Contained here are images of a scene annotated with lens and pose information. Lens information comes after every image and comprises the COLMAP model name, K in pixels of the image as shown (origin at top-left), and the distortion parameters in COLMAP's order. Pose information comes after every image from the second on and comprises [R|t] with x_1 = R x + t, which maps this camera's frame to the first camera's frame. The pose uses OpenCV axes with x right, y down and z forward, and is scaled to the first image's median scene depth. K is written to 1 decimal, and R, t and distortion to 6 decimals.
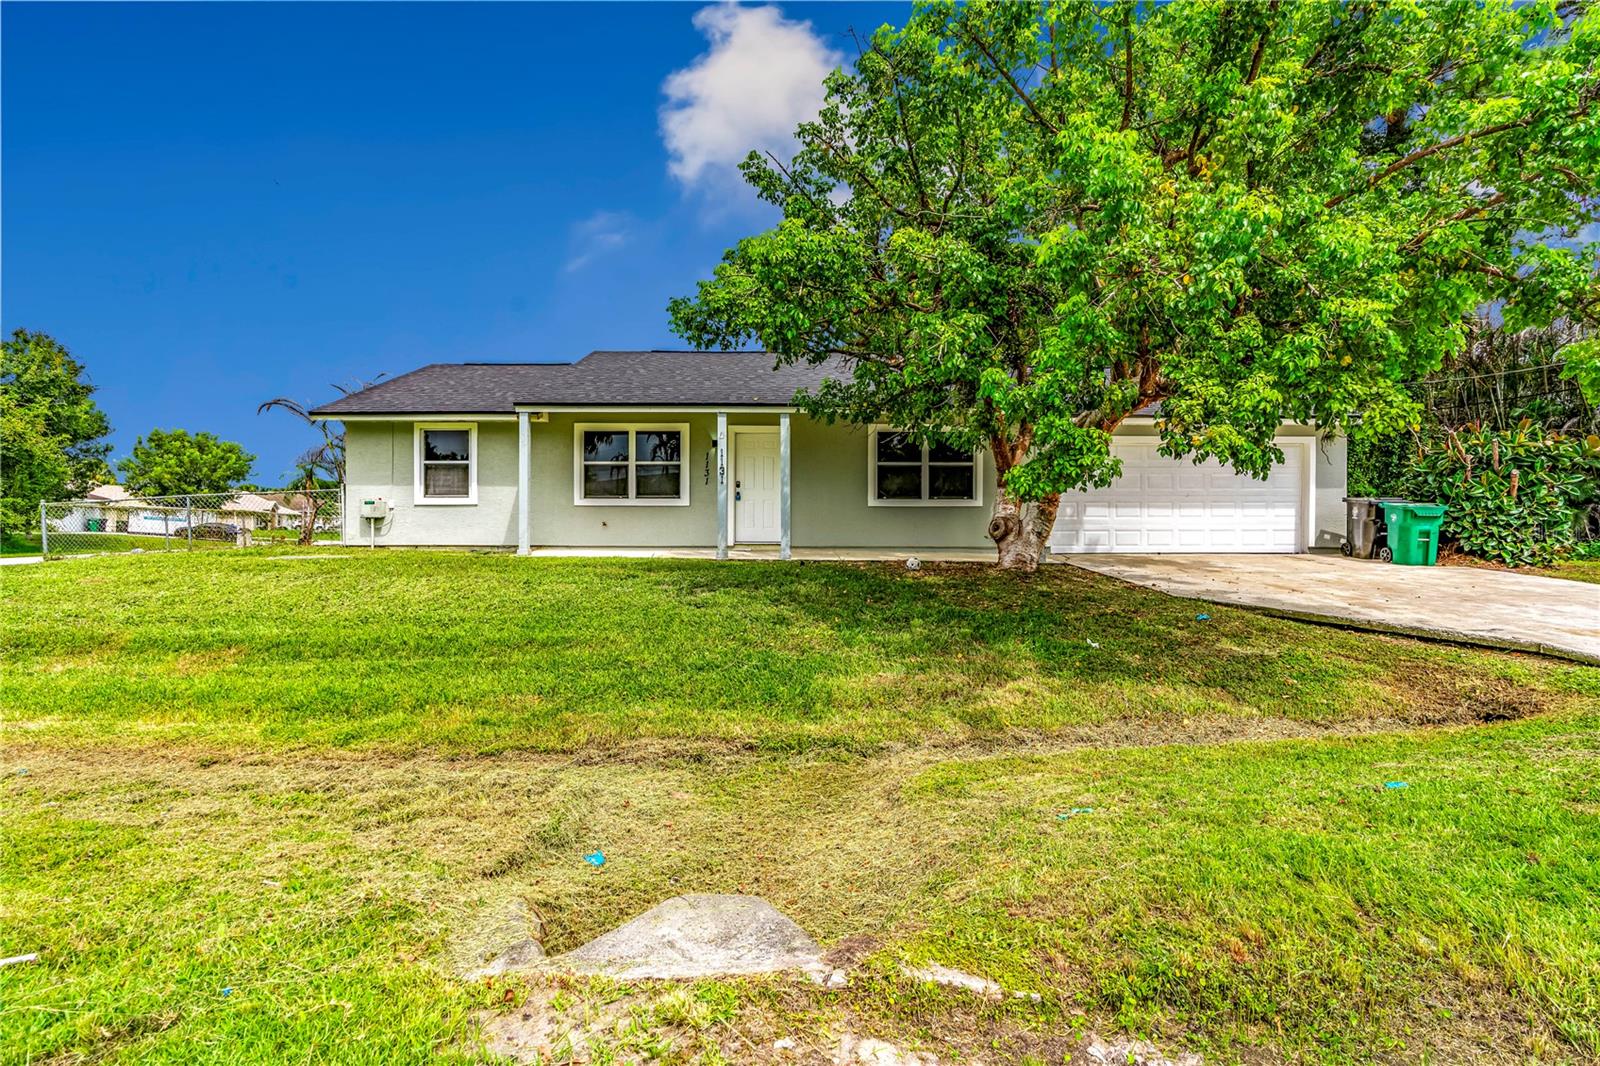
lens RADIAL K [[712.6, 0, 800.0], [0, 712.6, 533.0], [0, 0, 1]] dist [-0.003293, -0.000171]
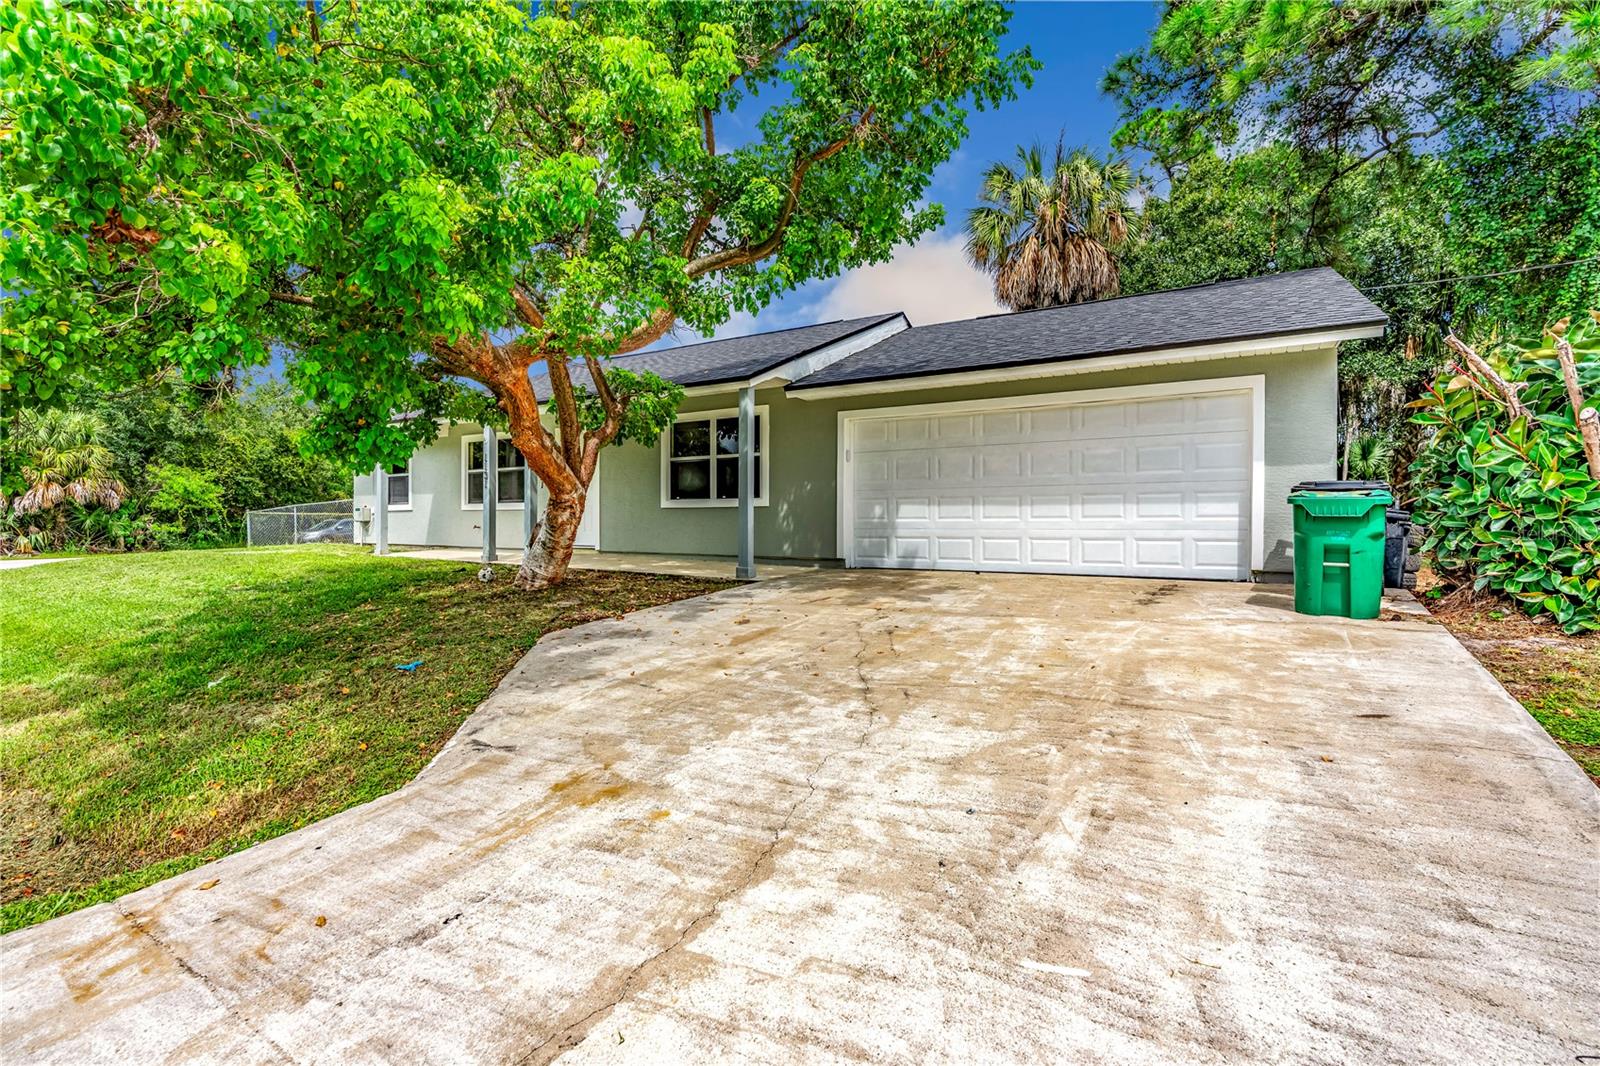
lens RADIAL K [[712.6, 0, 800.0], [0, 712.6, 533.0], [0, 0, 1]] dist [-0.003293, -0.000171]
pose [[0.849399, 0.007137, -0.527704, 0.763522], [-0.004316, 0.999969, 0.006577, -0.013398], [0.527734, -0.003309, 0.849403, 0.353764]]
